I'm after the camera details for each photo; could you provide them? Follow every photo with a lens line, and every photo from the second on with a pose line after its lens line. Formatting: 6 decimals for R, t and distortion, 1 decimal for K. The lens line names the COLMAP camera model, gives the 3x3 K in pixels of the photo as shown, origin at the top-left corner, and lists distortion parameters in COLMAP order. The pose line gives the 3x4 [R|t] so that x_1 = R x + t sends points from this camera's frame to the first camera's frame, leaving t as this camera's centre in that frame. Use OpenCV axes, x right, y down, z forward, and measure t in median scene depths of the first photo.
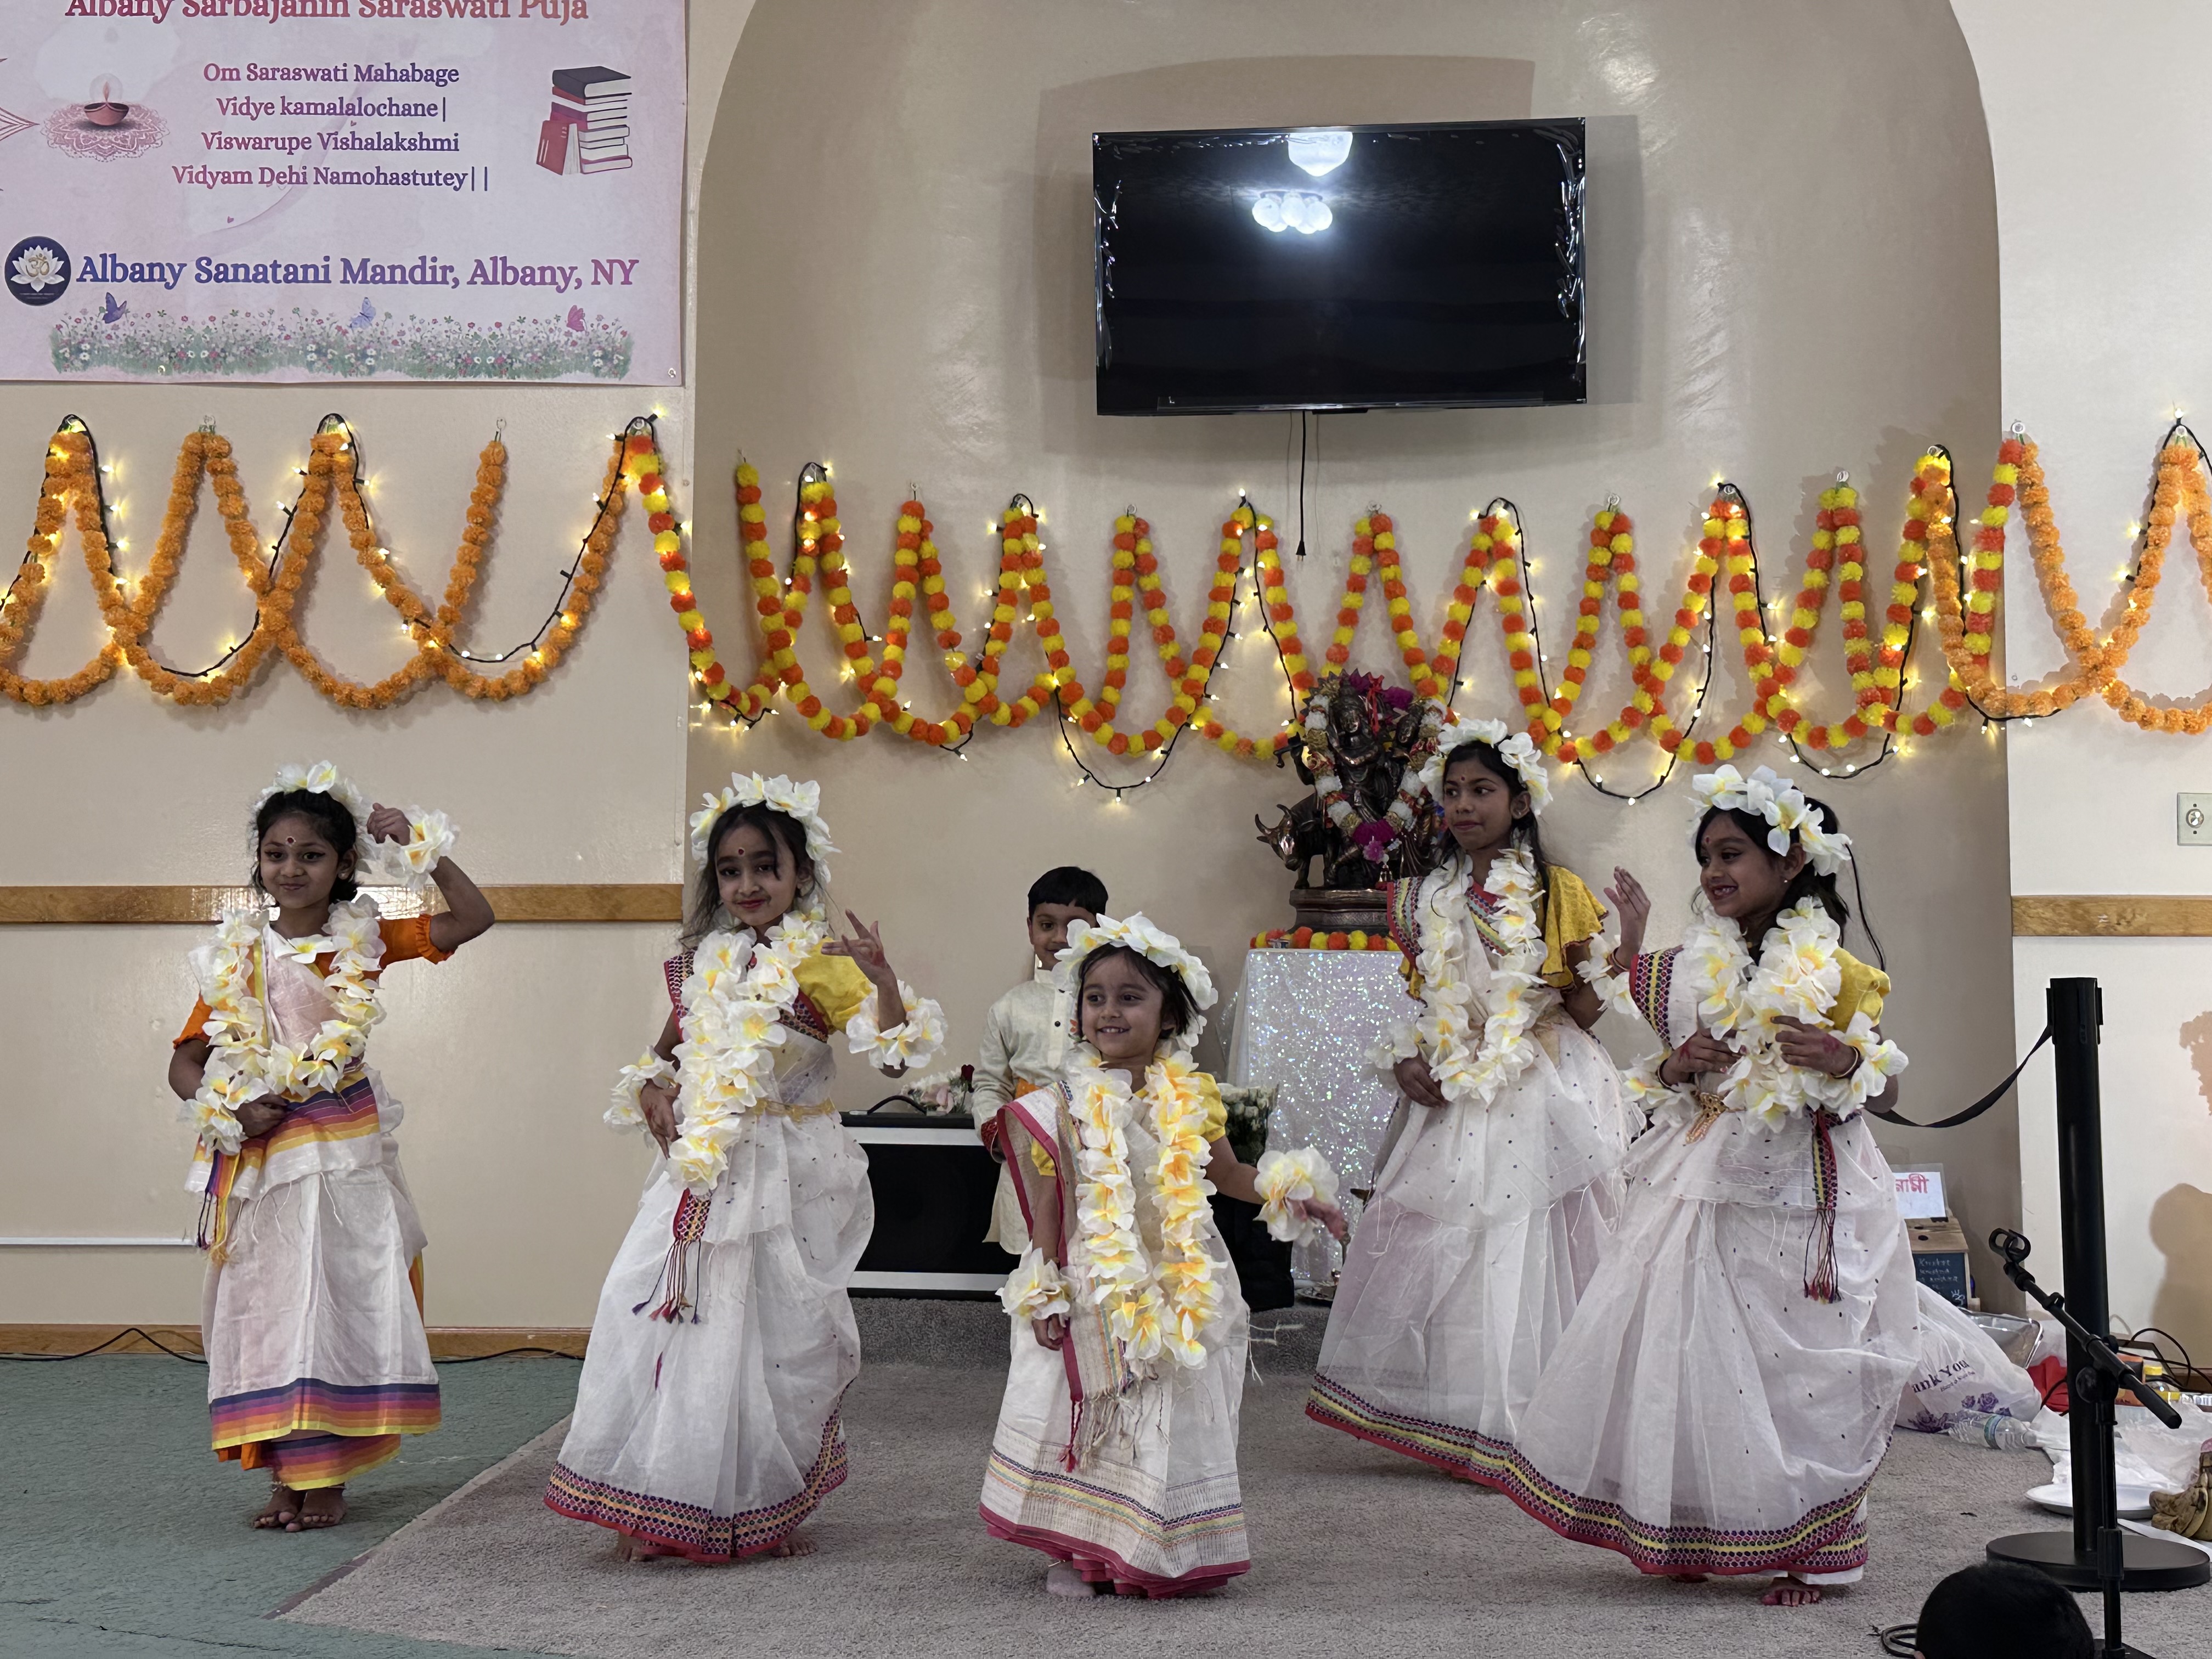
lens RADIAL K [[2898.5, 0, 1112.2], [0, 2898.5, 810.9], [0, 0, 1]] dist [0.174553, -0.325548]
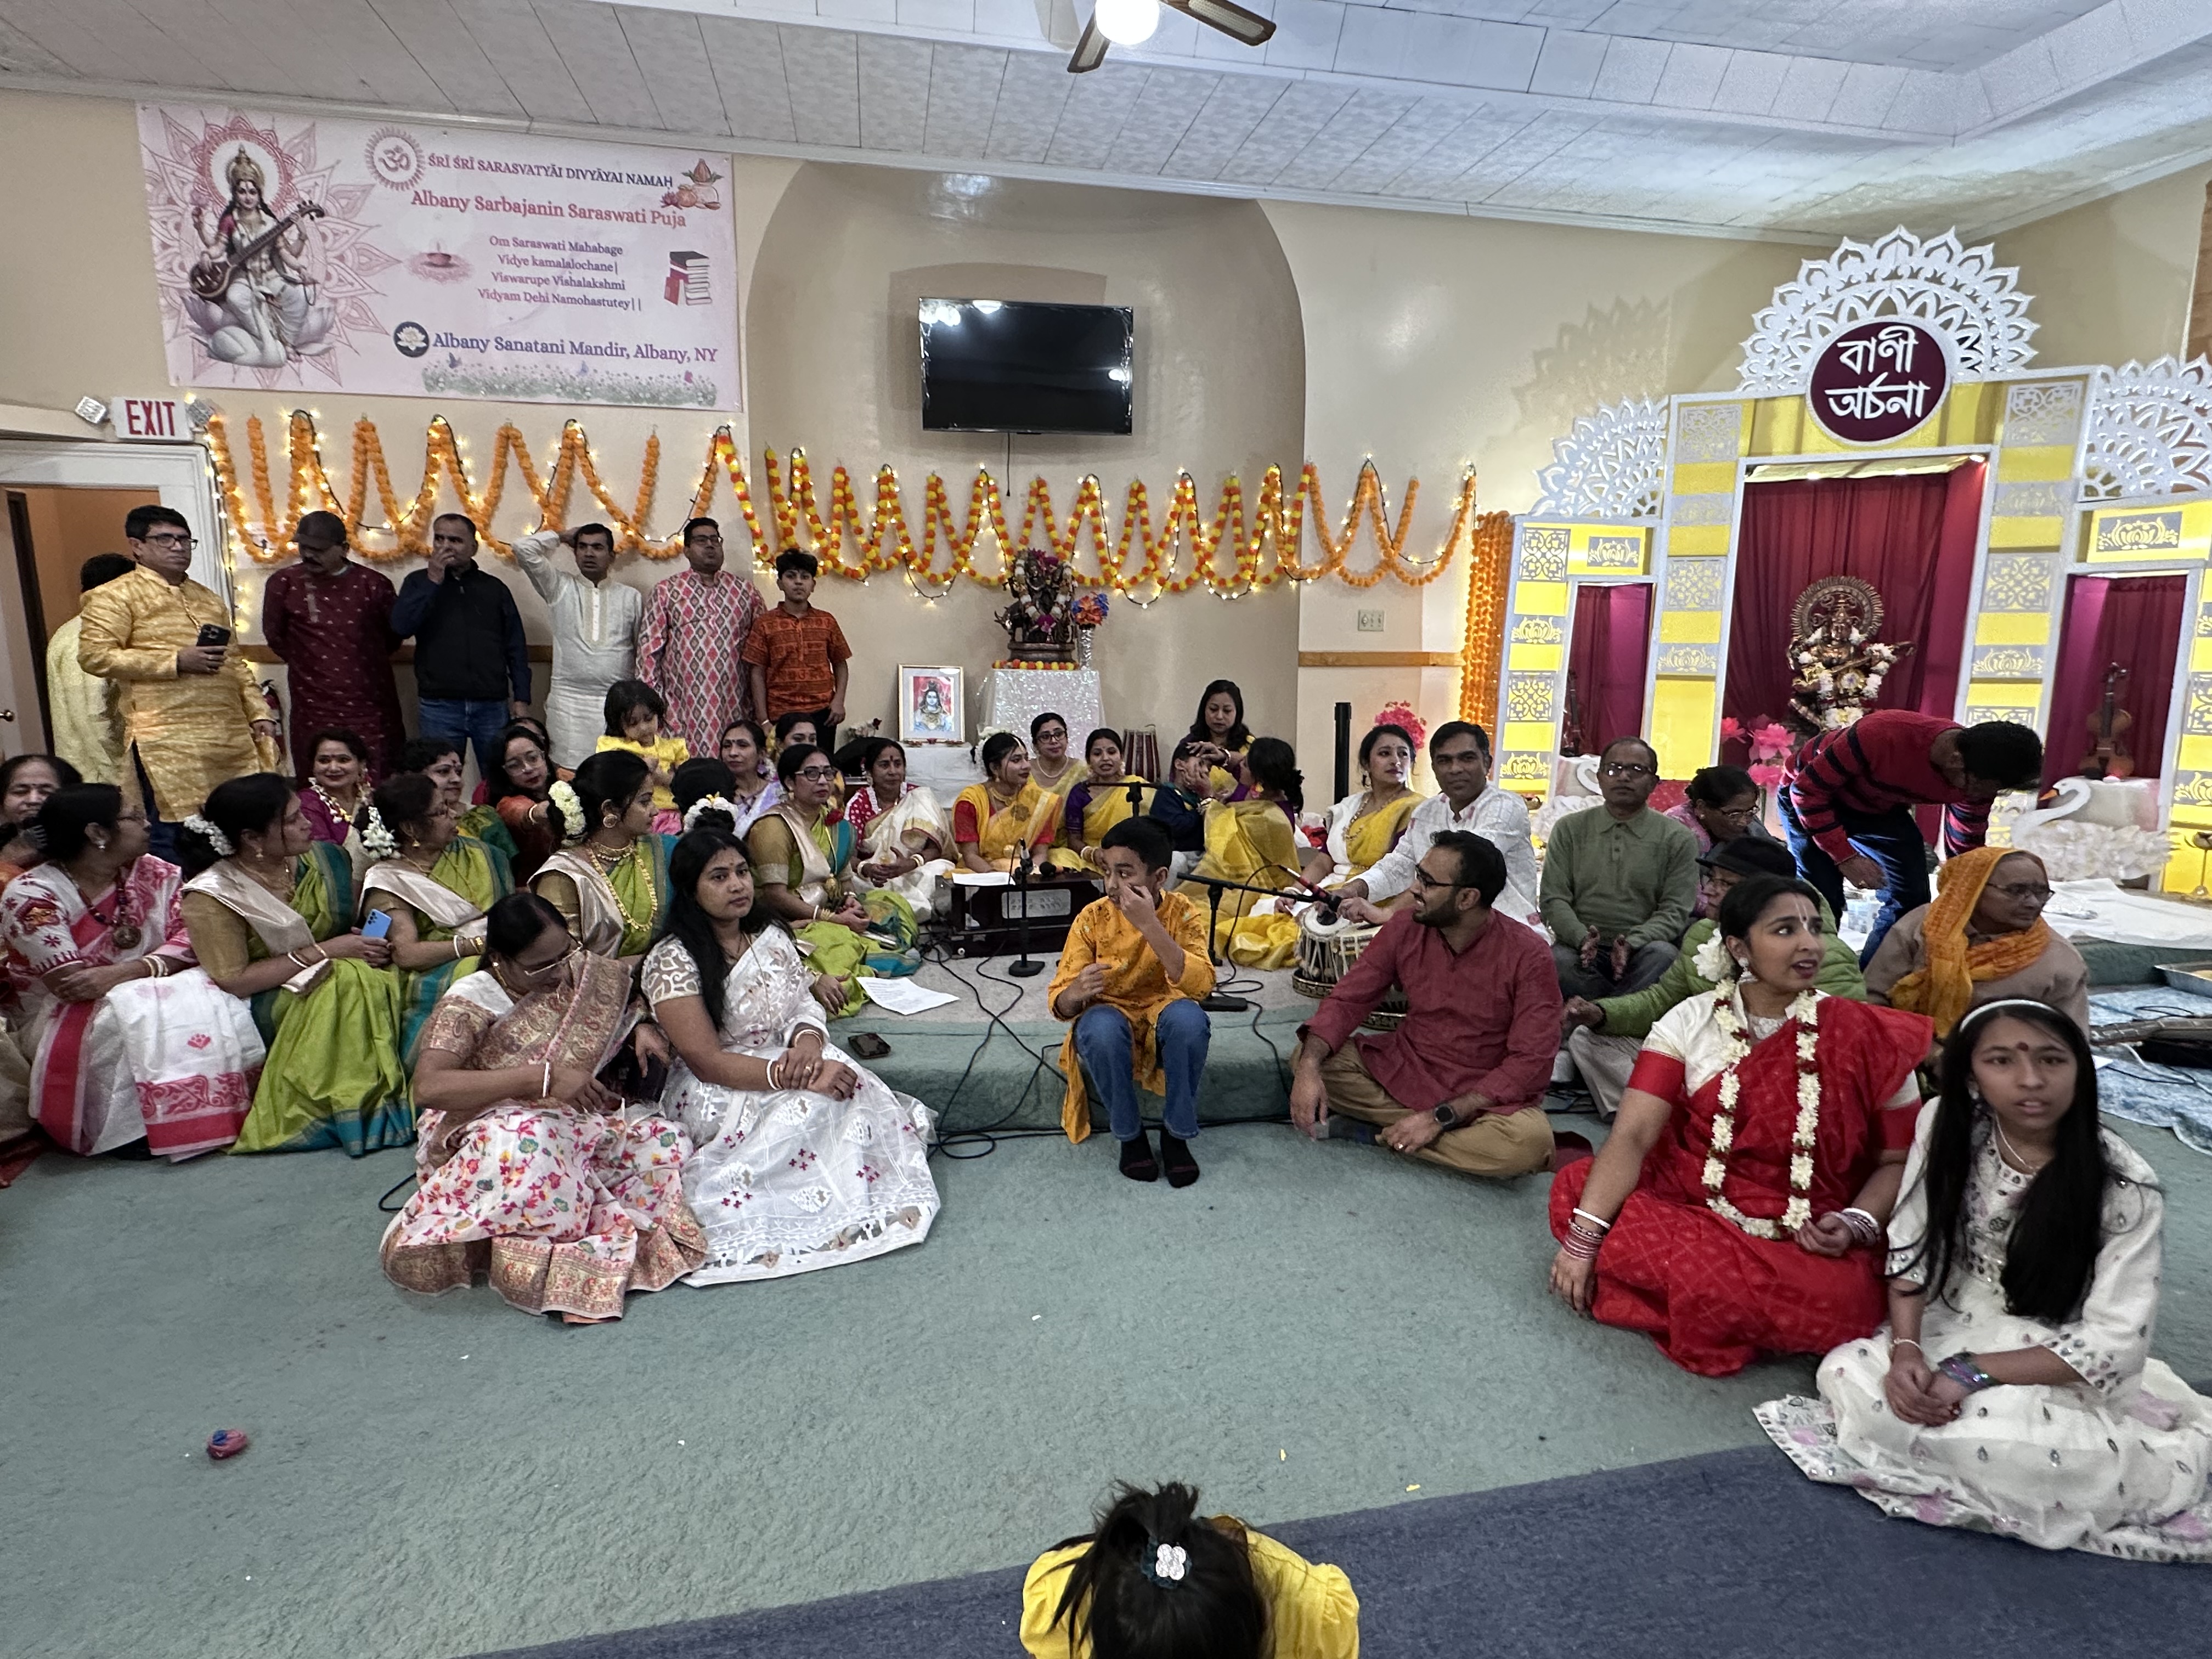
lens RADIAL K [[1142.4, 0, 1101.4], [0, 1142.4, 835.7], [0, 0, 1]] dist [-0.002520, 0.000328]
pose [[0.970374, -0.038739, 0.238480, -0.100537], [-0.017313, 0.973376, 0.228560, -0.036579], [-0.240985, -0.225917, 0.943868, 0.059268]]
